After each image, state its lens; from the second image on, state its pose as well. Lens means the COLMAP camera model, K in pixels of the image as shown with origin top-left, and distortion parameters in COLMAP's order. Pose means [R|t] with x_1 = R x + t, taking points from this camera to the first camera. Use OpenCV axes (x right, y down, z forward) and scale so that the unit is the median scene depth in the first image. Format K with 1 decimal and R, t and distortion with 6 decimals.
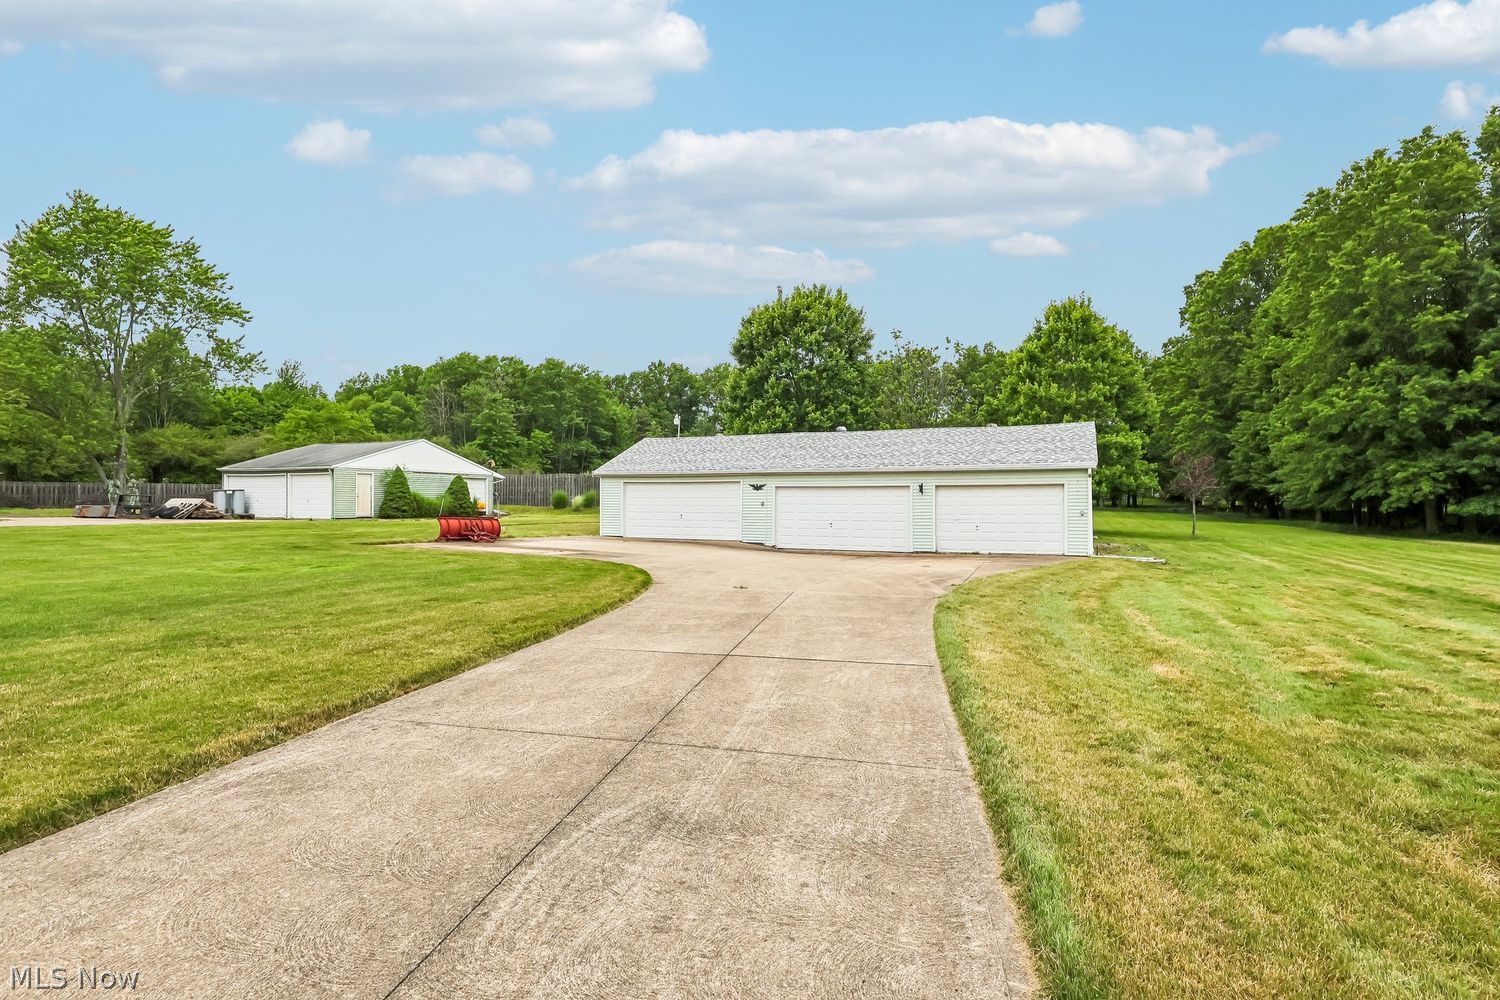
lens RADIAL K [[703.4, 0, 754.8], [0, 703.4, 497.7], [0, 0, 1]] dist [-0.001878, 0.000332]
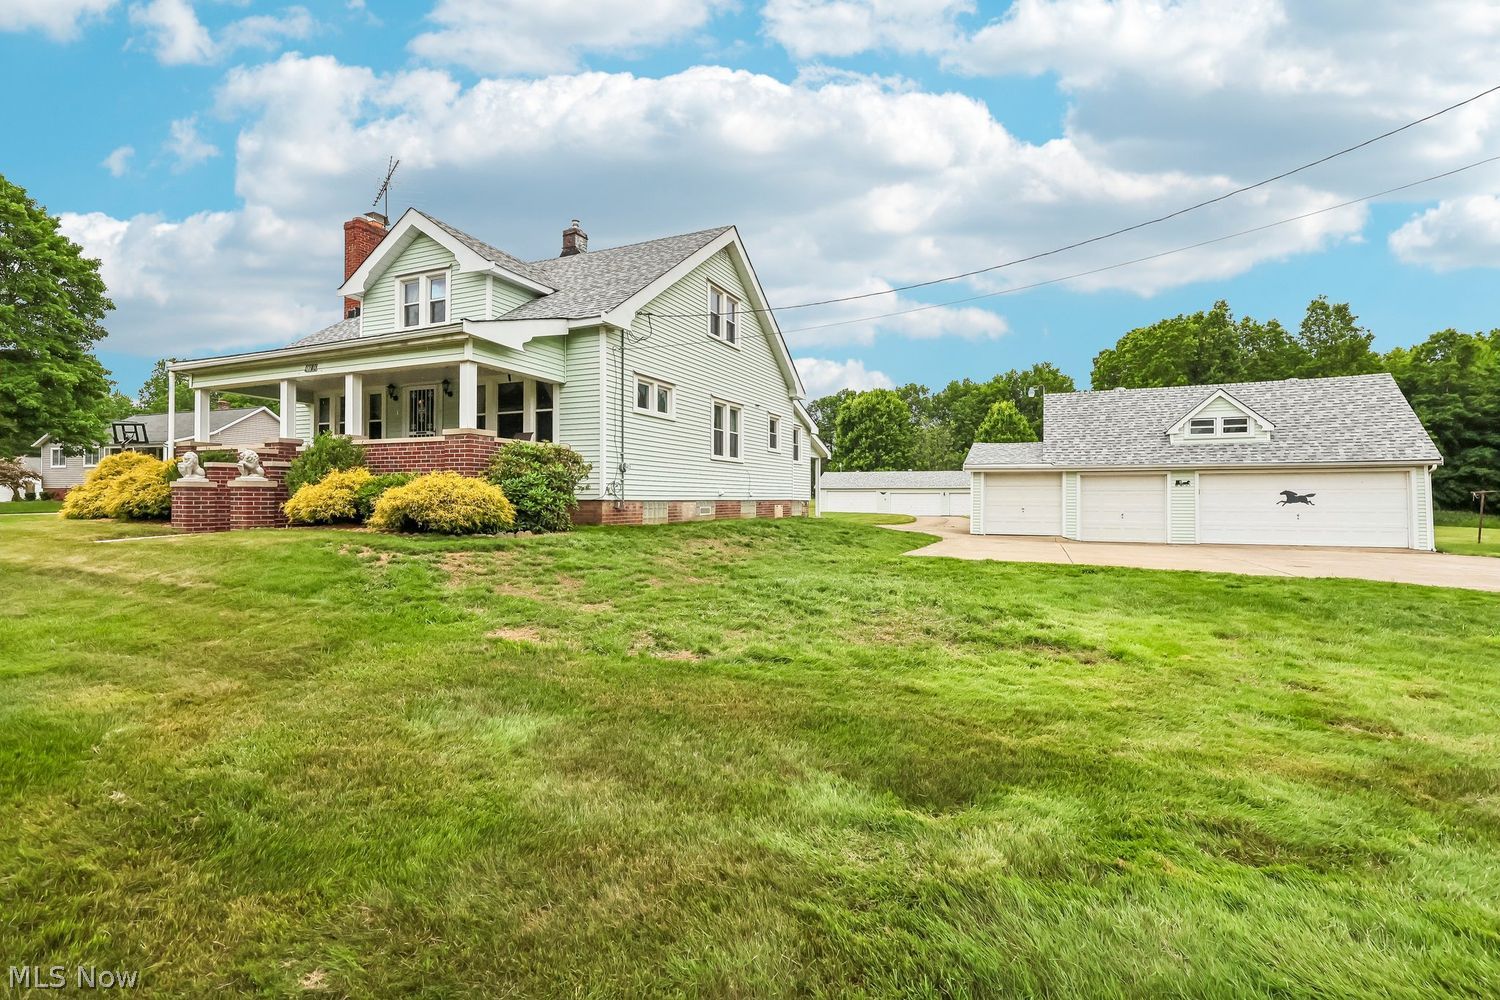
lens RADIAL K [[703.4, 0, 748.1], [0, 703.4, 498.0], [0, 0, 1]] dist [-0.001878, 0.000332]
pose [[0.999804, -0.003341, 0.019506, -0.349999], [0.003230, 0.999978, 0.005741, -0.008782], [-0.019524, -0.005677, 0.999793, -1.049460]]
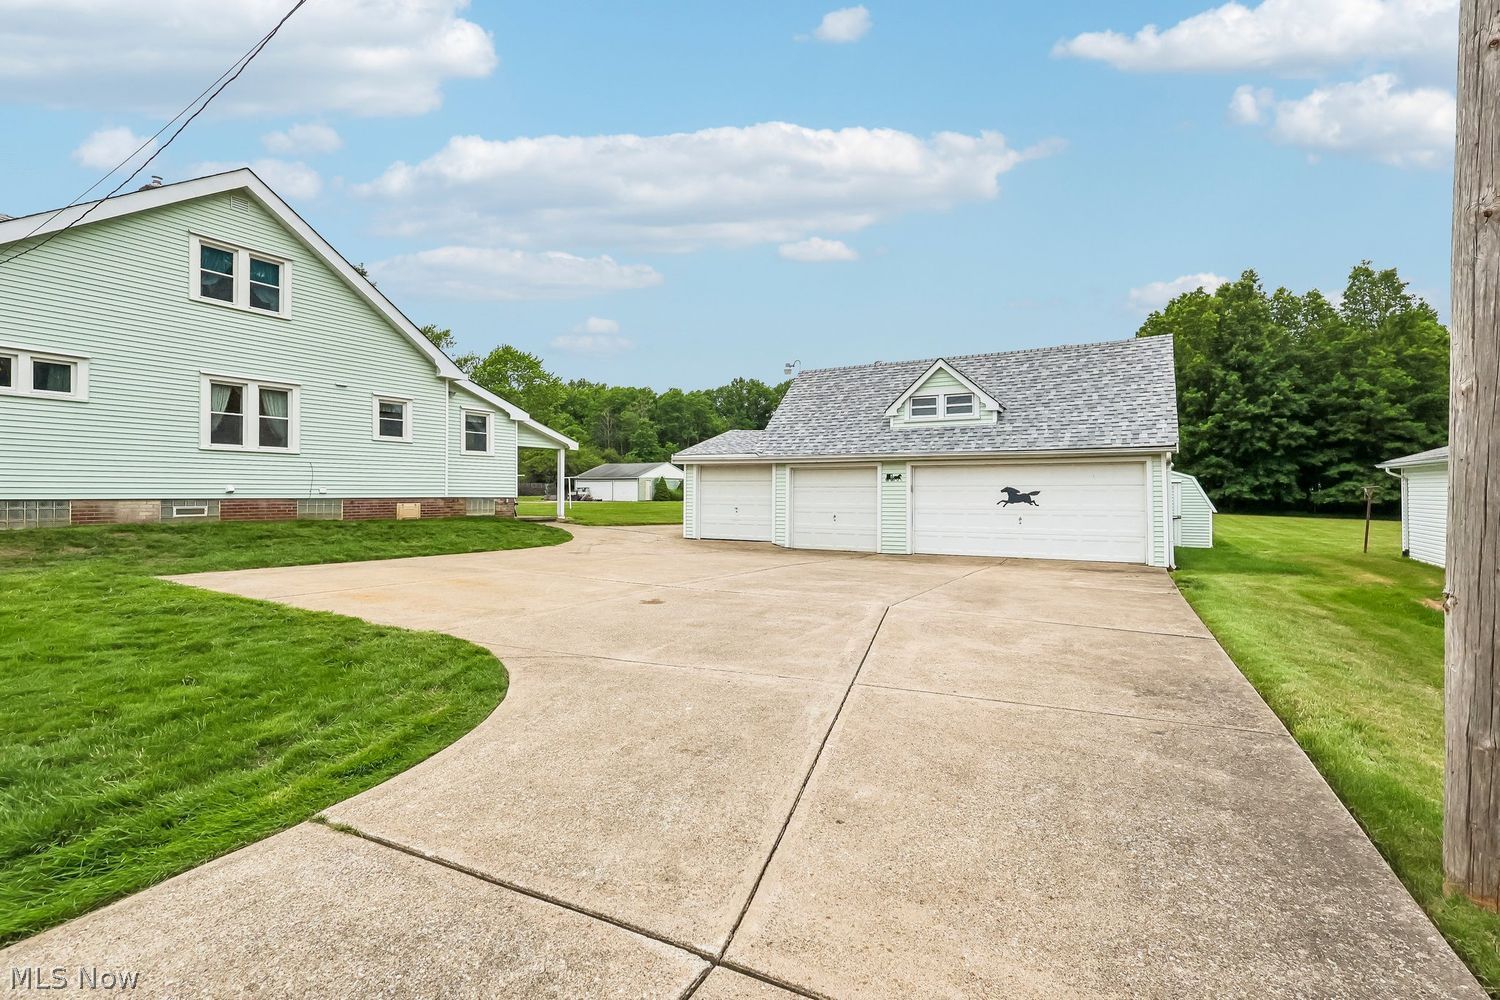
lens RADIAL K [[703.4, 0, 751.9], [0, 703.4, 500.5], [0, 0, 1]] dist [-0.001878, 0.000332]
pose [[0.996537, -0.001295, -0.083146, -0.054880], [0.002886, 0.999815, 0.019019, -0.010373], [0.083106, -0.019193, 0.996356, -0.952599]]
